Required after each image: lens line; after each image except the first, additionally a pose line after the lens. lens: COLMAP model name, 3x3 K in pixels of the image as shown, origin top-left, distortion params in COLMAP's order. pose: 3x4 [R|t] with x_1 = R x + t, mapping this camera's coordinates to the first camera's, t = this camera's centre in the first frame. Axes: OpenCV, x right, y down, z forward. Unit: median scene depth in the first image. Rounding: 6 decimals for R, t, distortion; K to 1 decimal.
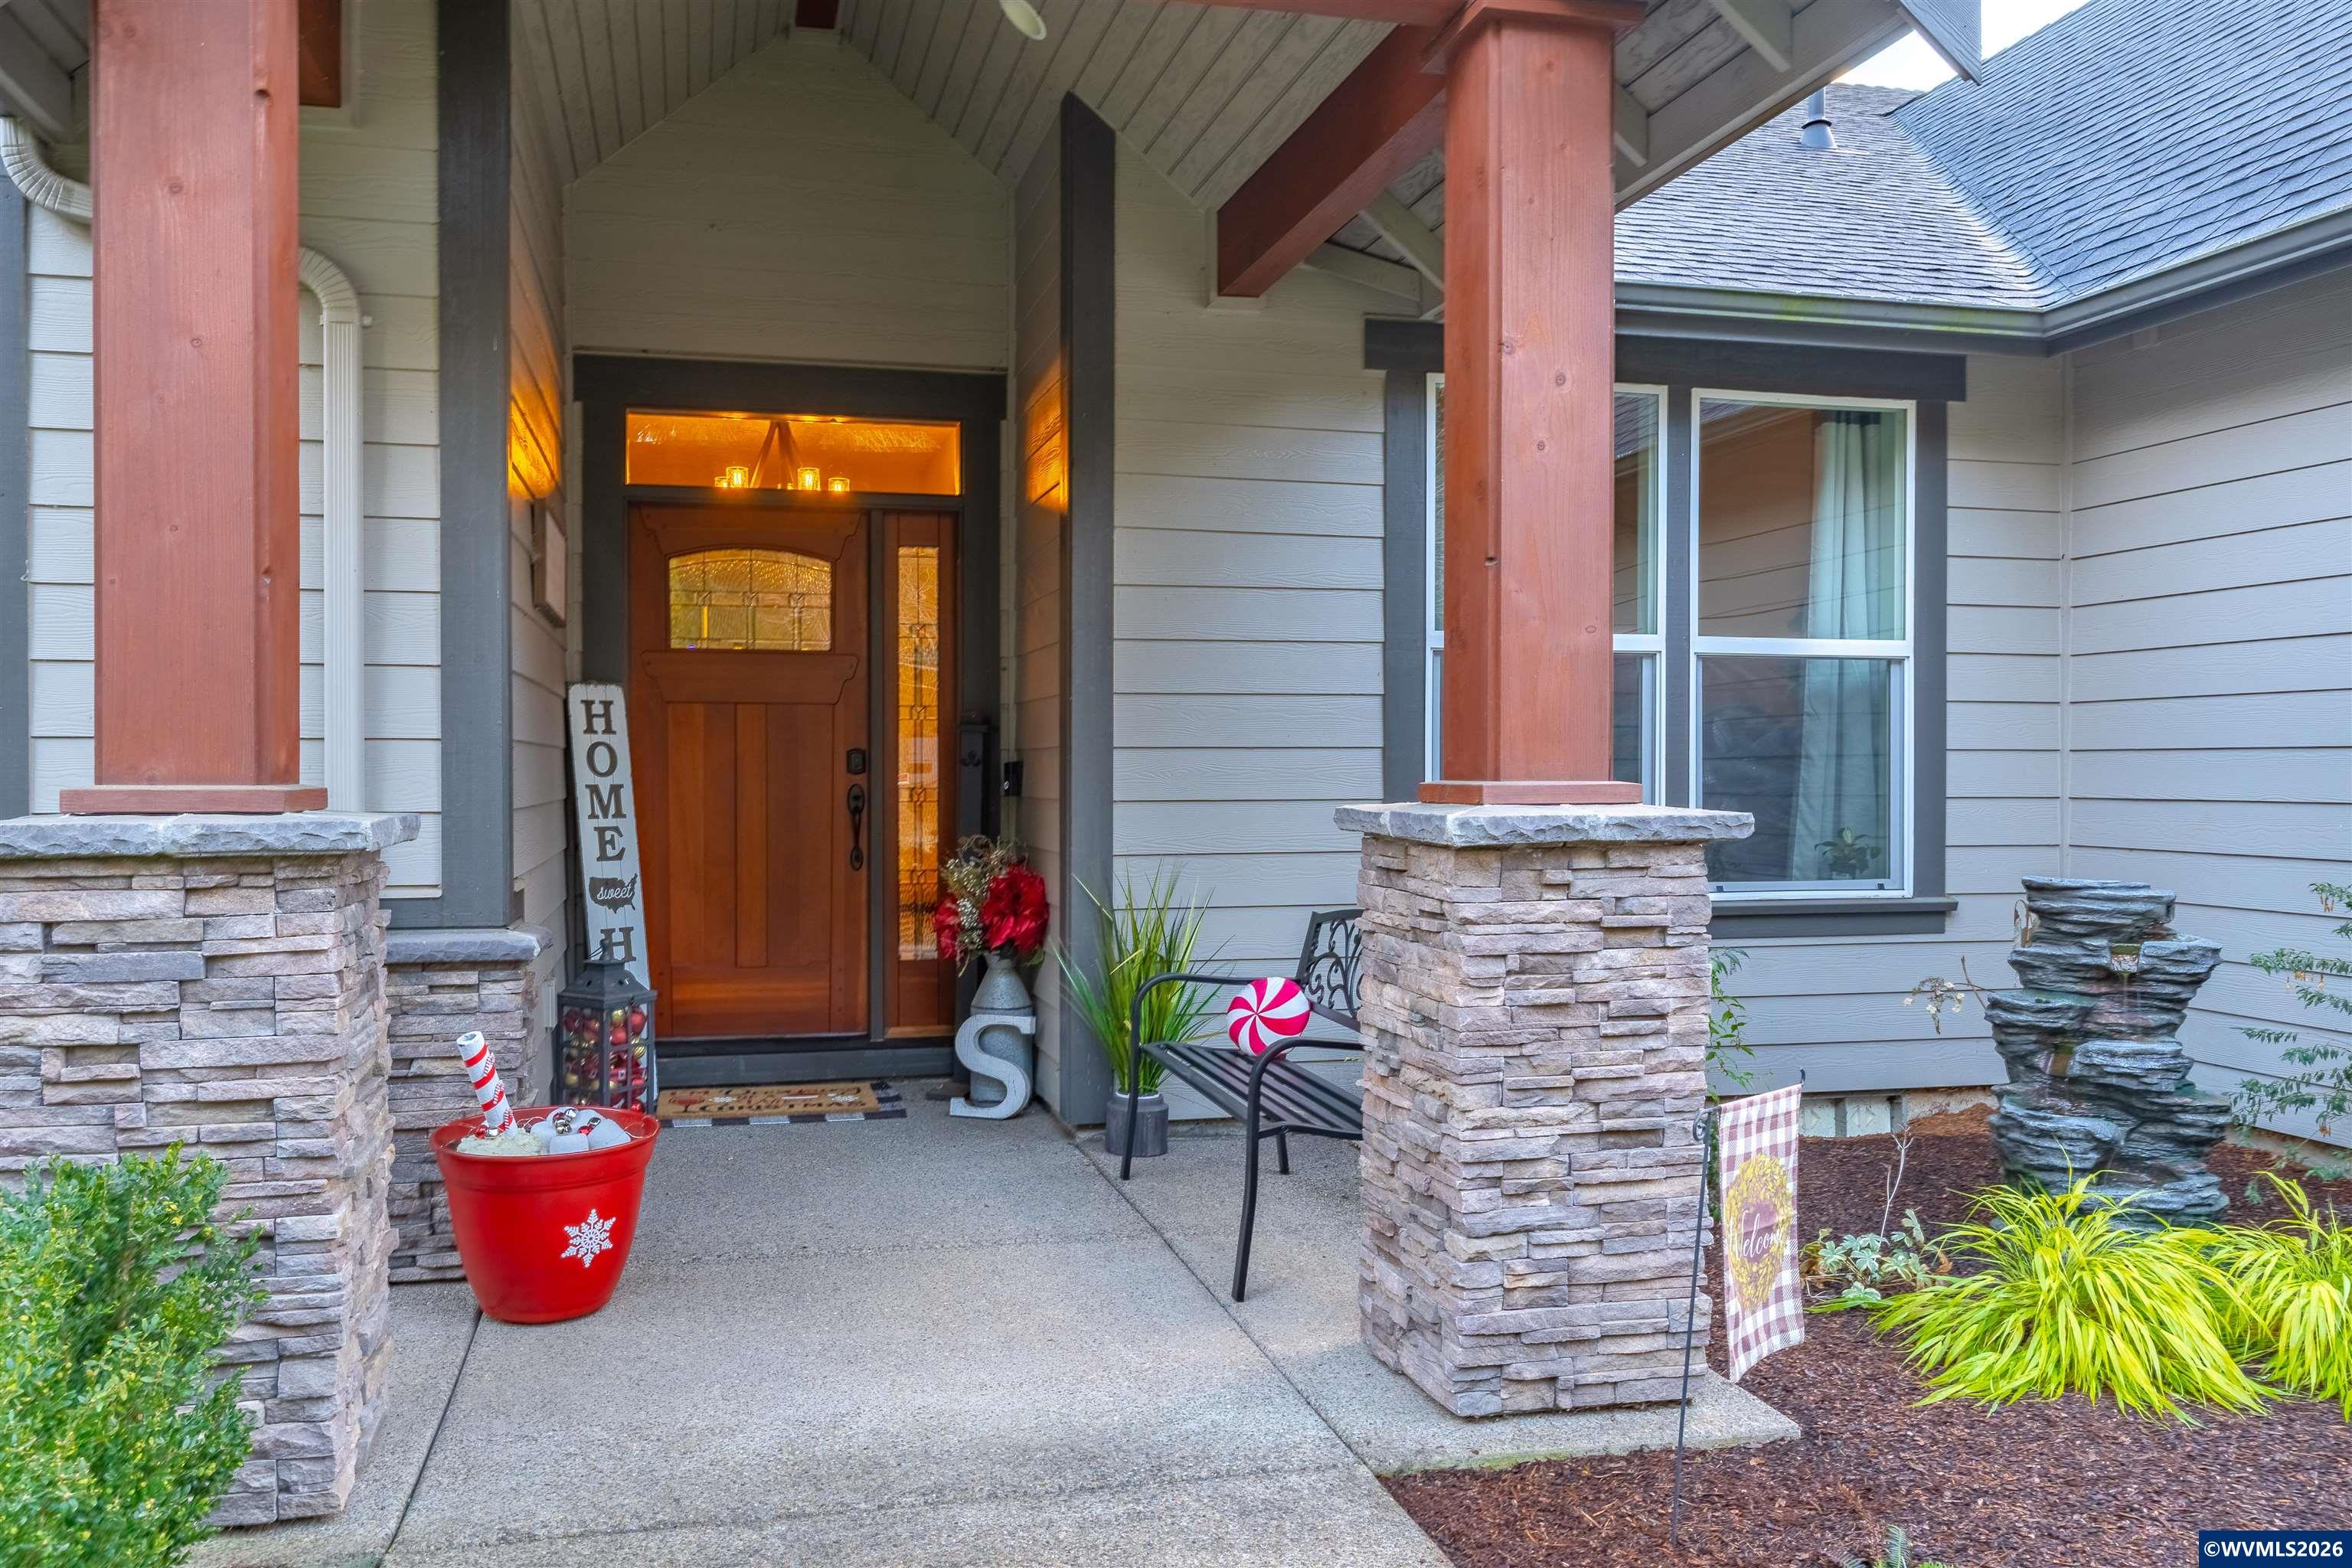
lens RADIAL K [[1925.5, 0, 1171.3], [0, 1925.5, 783.7], [0, 0, 1]] dist [0.004422, 0.001026]
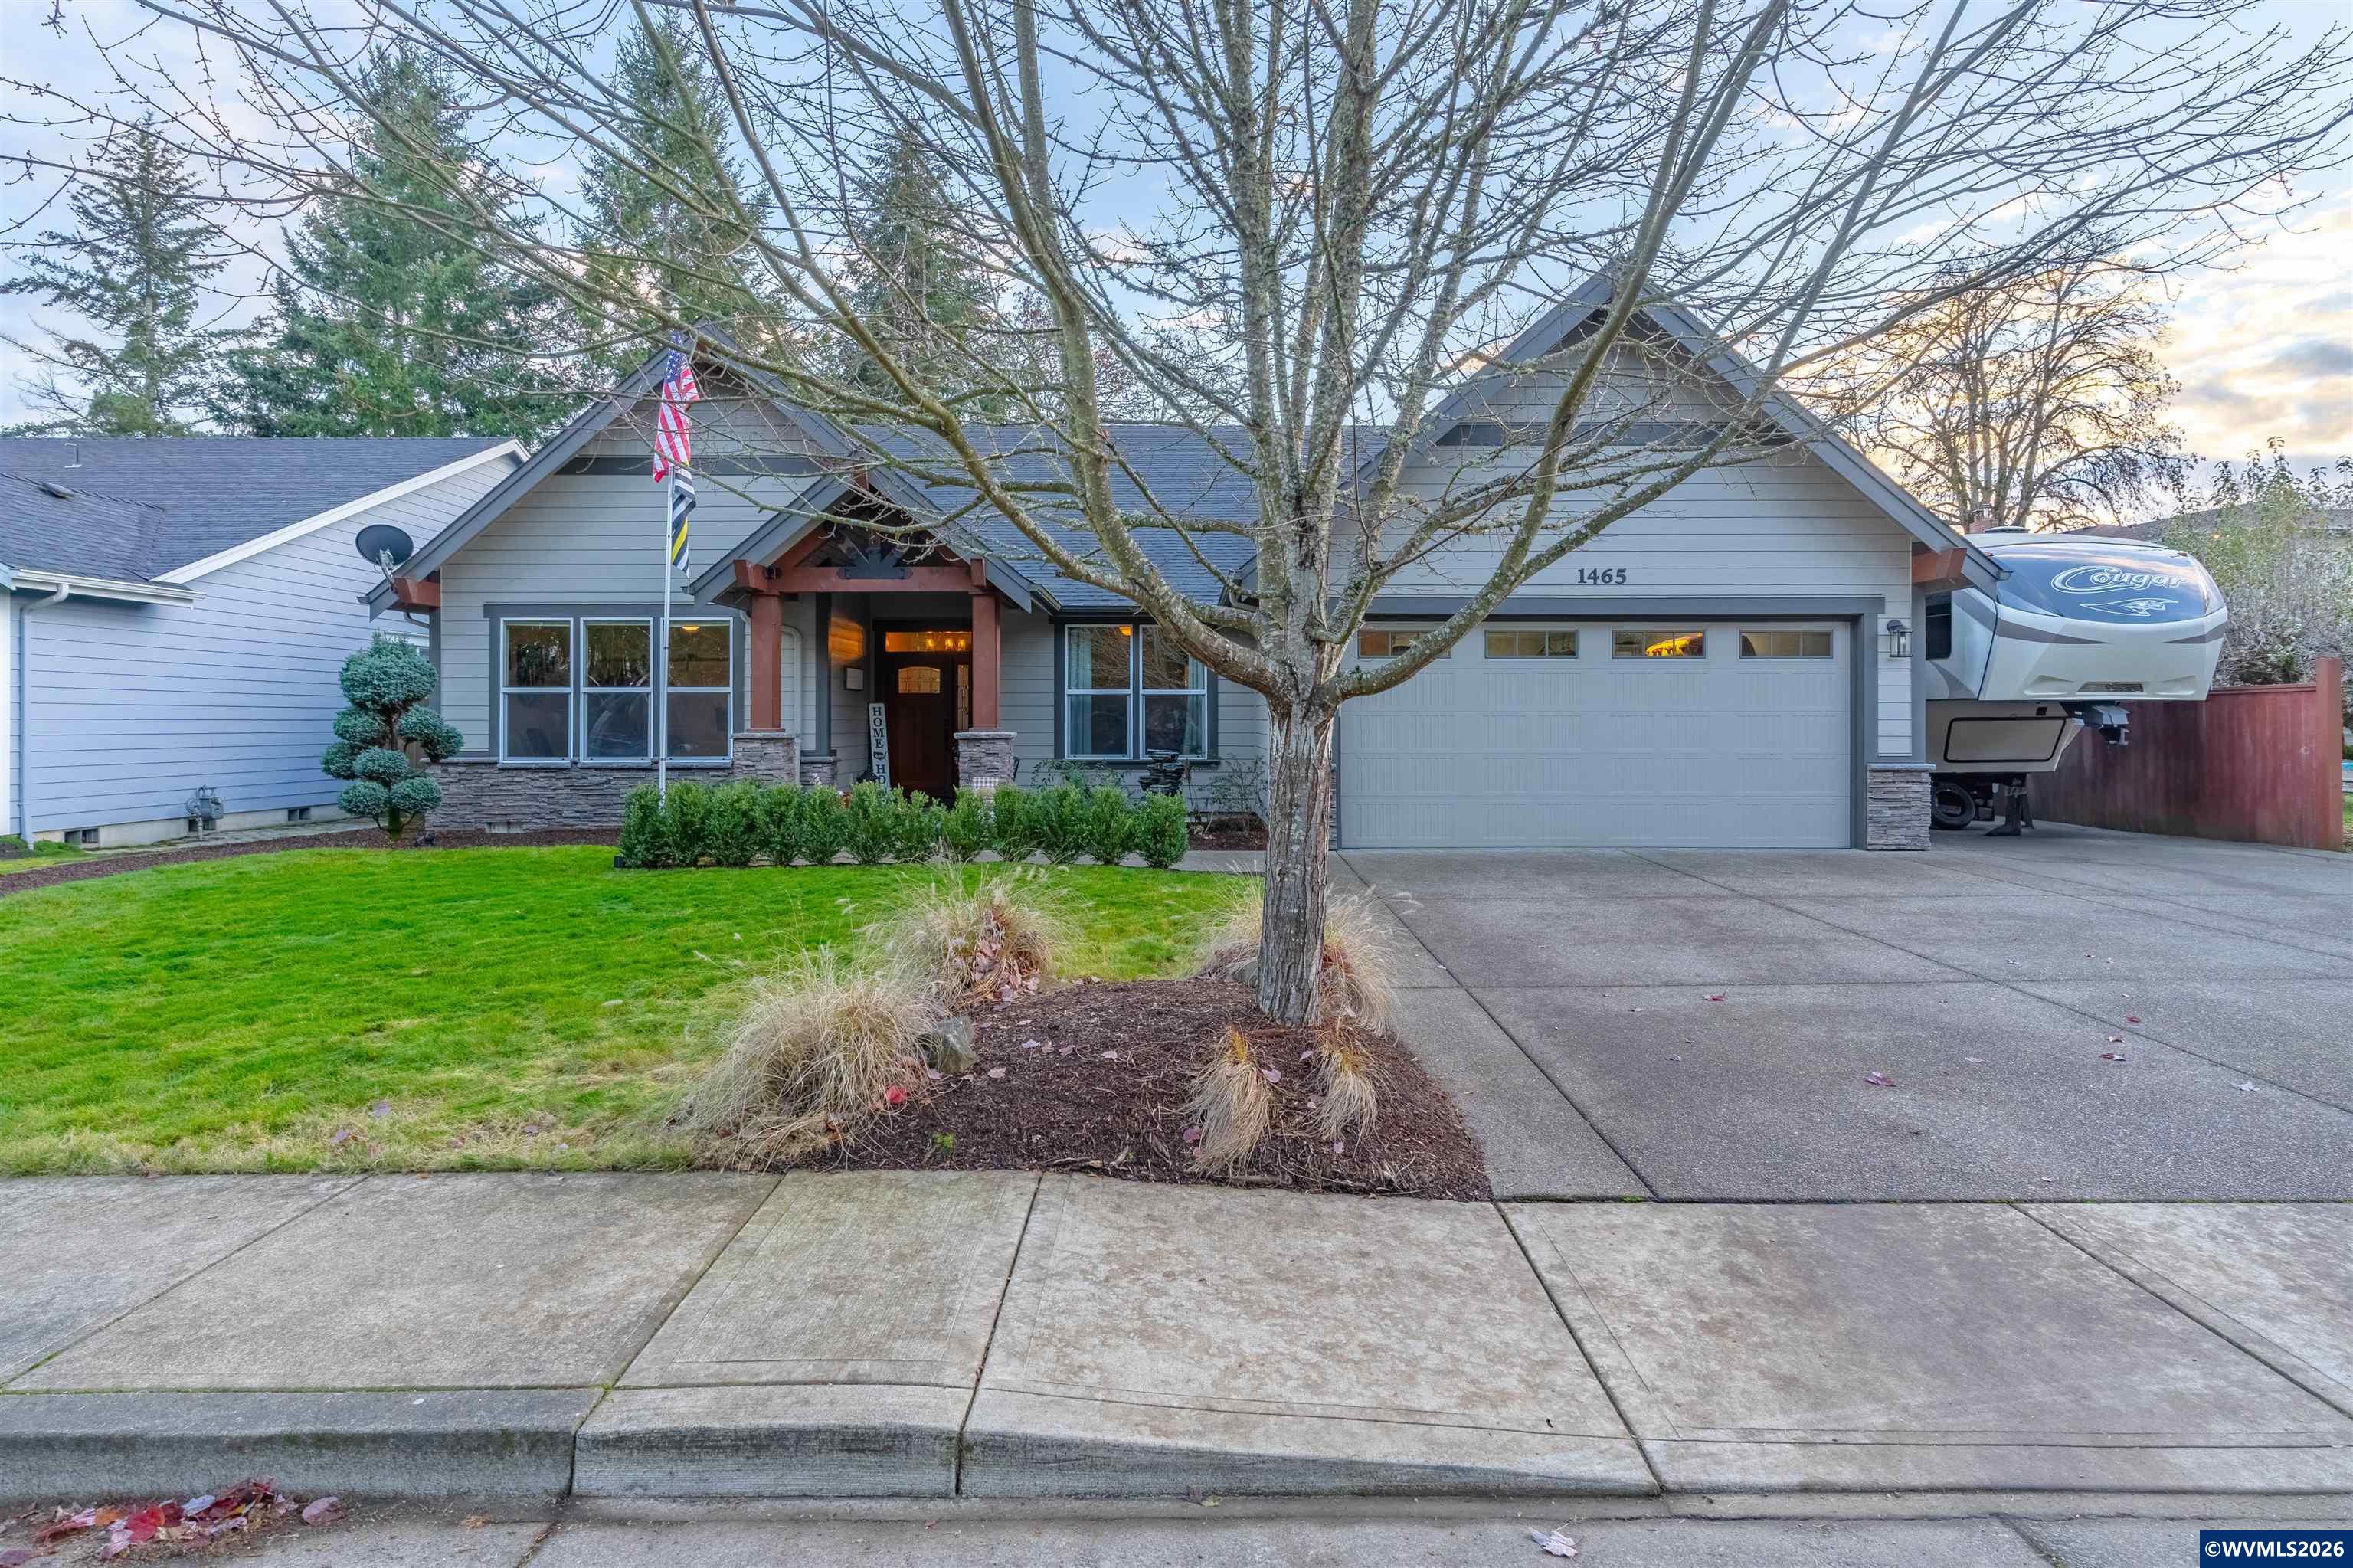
lens RADIAL K [[1280.1, 0, 1167.6], [0, 1280.1, 727.1], [0, 0, 1]] dist [0.014030, 0.000098]
pose [[0.972533, 0.001029, -0.232763, 0.900830], [-0.001558, 0.999997, -0.002088, 0.002079], [0.232760, 0.002393, 0.972531, -1.427424]]
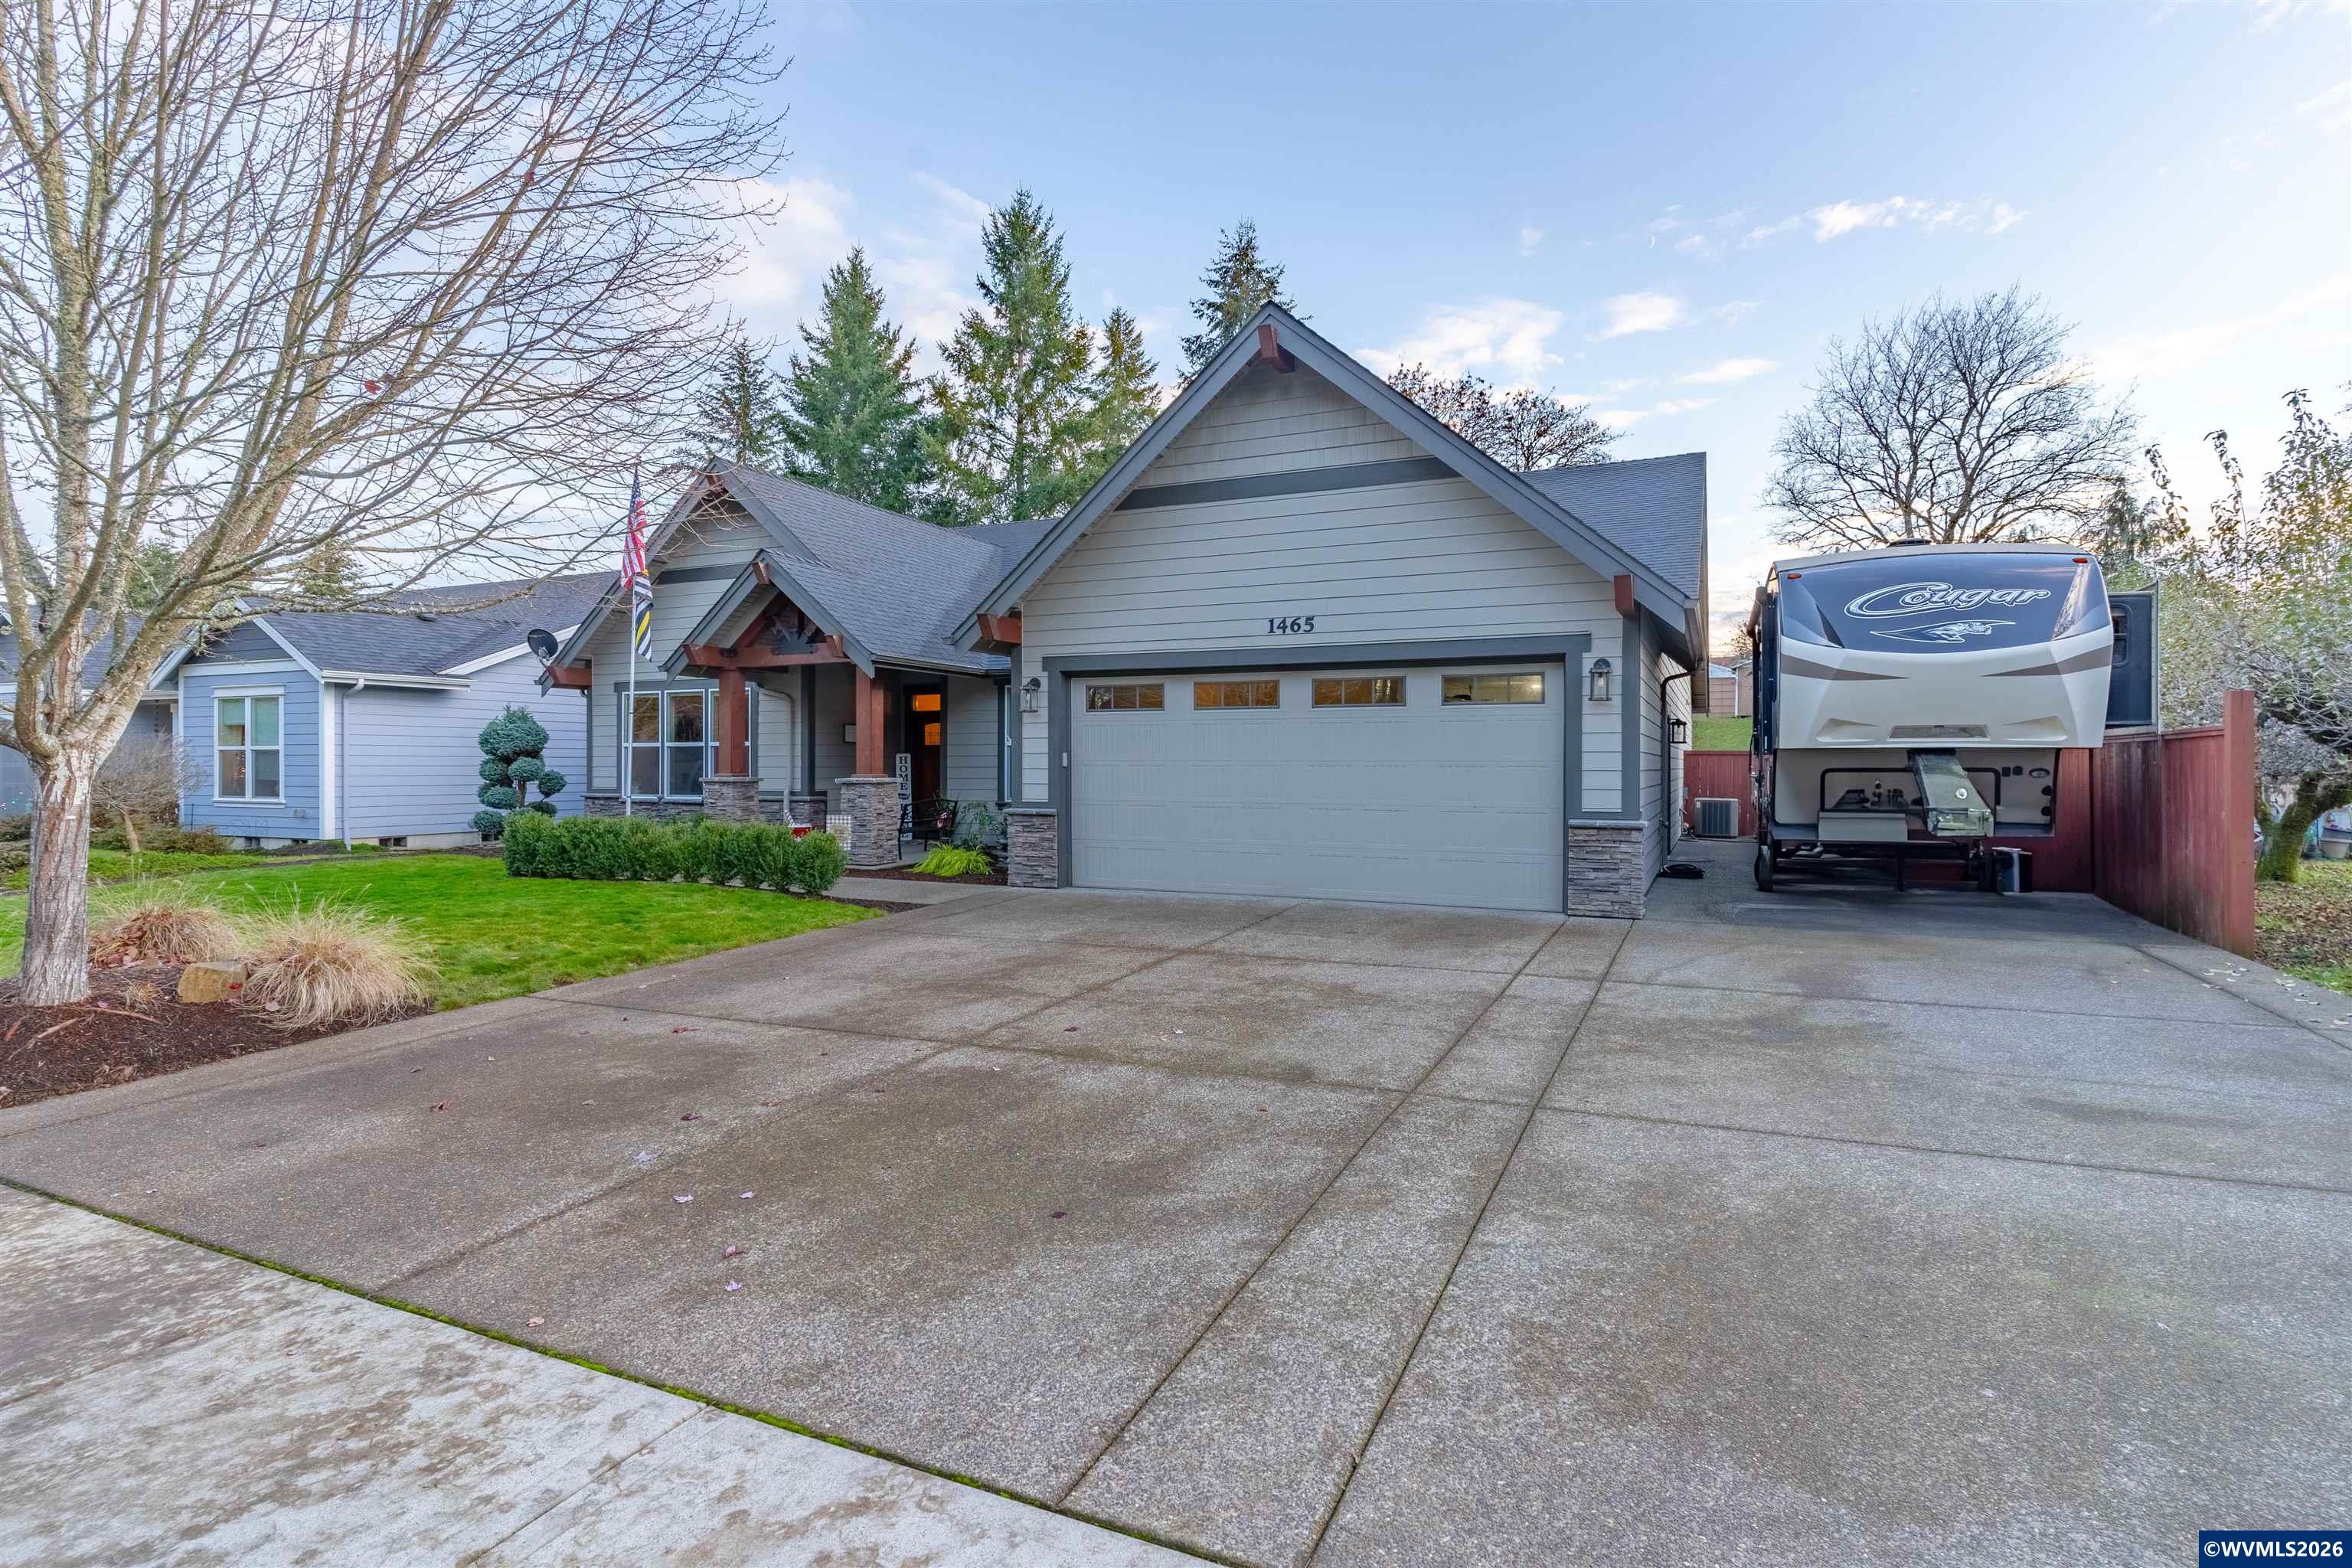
lens RADIAL K [[1151.2, 0, 1181.7], [0, 1151.2, 774.0], [0, 0, 1]] dist [0.001822, 0.000738]
pose [[0.791064, 0.006249, -0.611701, 2.012992], [-0.006707, 0.999976, 0.001541, -0.009199], [0.611696, 0.002884, 0.791087, -0.858956]]
